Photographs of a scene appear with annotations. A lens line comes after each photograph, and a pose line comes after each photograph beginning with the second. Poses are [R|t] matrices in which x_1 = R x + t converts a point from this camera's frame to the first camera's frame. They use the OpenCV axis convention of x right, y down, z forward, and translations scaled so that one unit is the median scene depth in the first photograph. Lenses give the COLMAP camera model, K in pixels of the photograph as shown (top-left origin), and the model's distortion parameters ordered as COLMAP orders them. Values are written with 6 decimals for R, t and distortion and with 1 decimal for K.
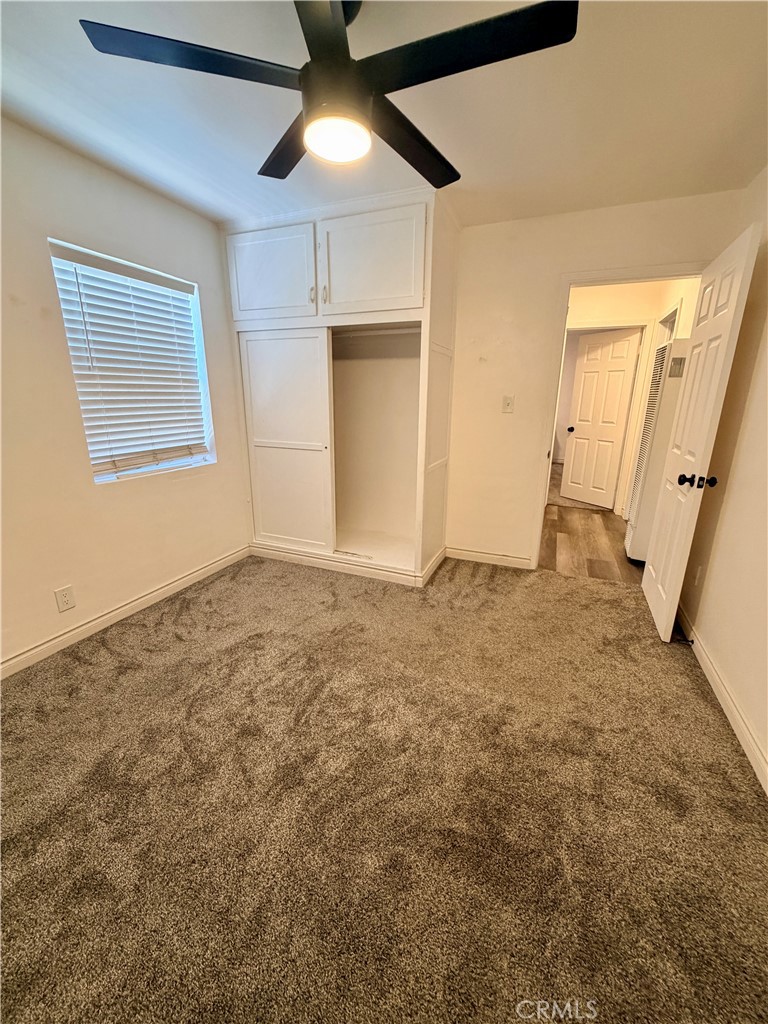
lens RADIAL K [[411.2, 0, 385.4], [0, 411.2, 509.9], [0, 0, 1]] dist [0.000274, 0.000042]
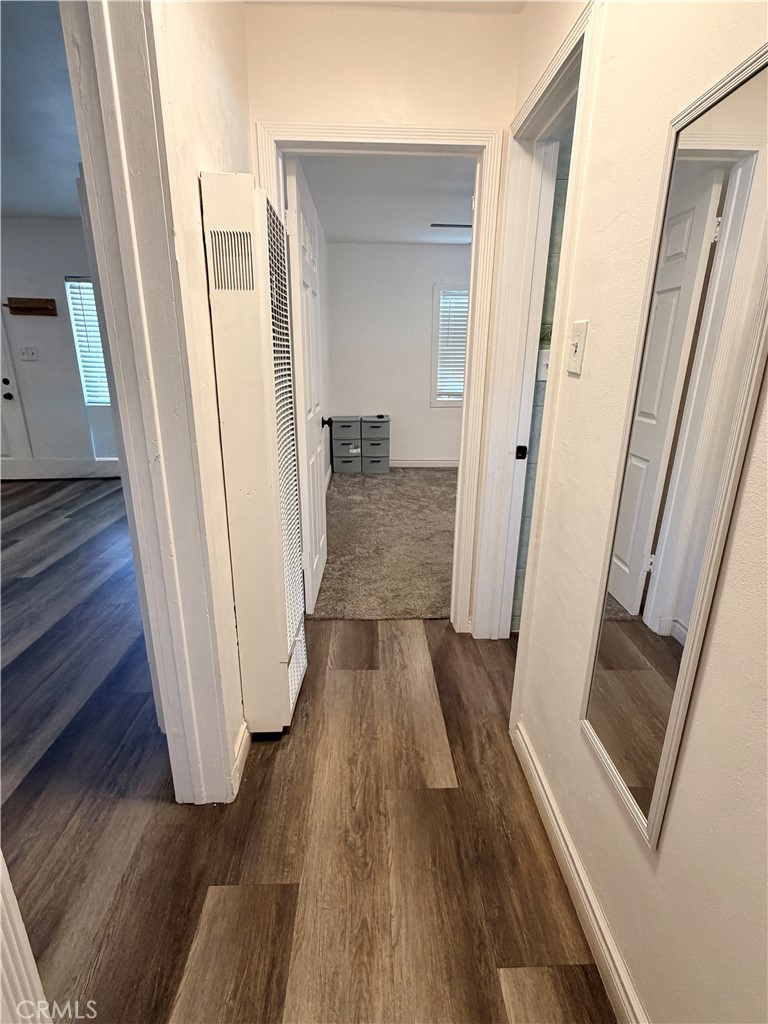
lens RADIAL K [[484.4, 0, 384.6], [0, 484.4, 512.5], [0, 0, 1]] dist [-0.002652, -0.000294]
pose [[-0.913426, 0.114304, -0.390625, 1.008000], [-0.119792, 0.841739, 0.526426, -0.528683], [0.388977, 0.527645, -0.755174, 1.963428]]
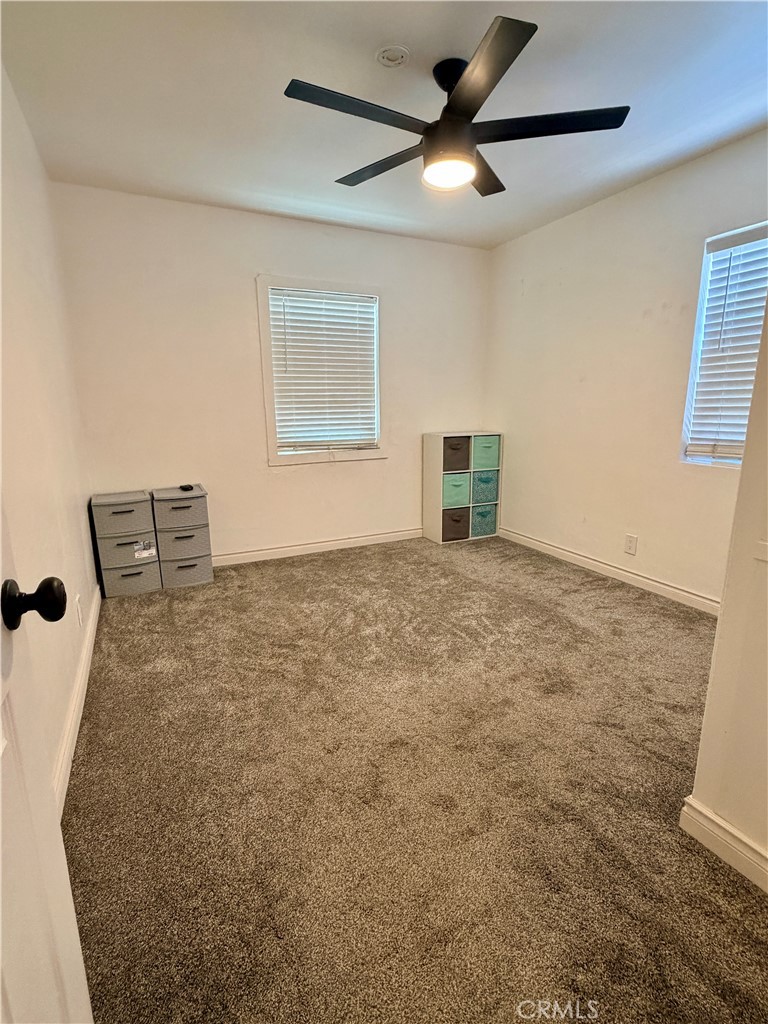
lens RADIAL K [[484.4, 0, 384.6], [0, 484.4, 512.5], [0, 0, 1]] dist [-0.002652, -0.000294]
pose [[-0.662837, 0.162586, -0.730899, 0.701374], [-0.198384, 0.903122, 0.380807, -0.255535], [0.722005, 0.397411, -0.566369, 1.152531]]
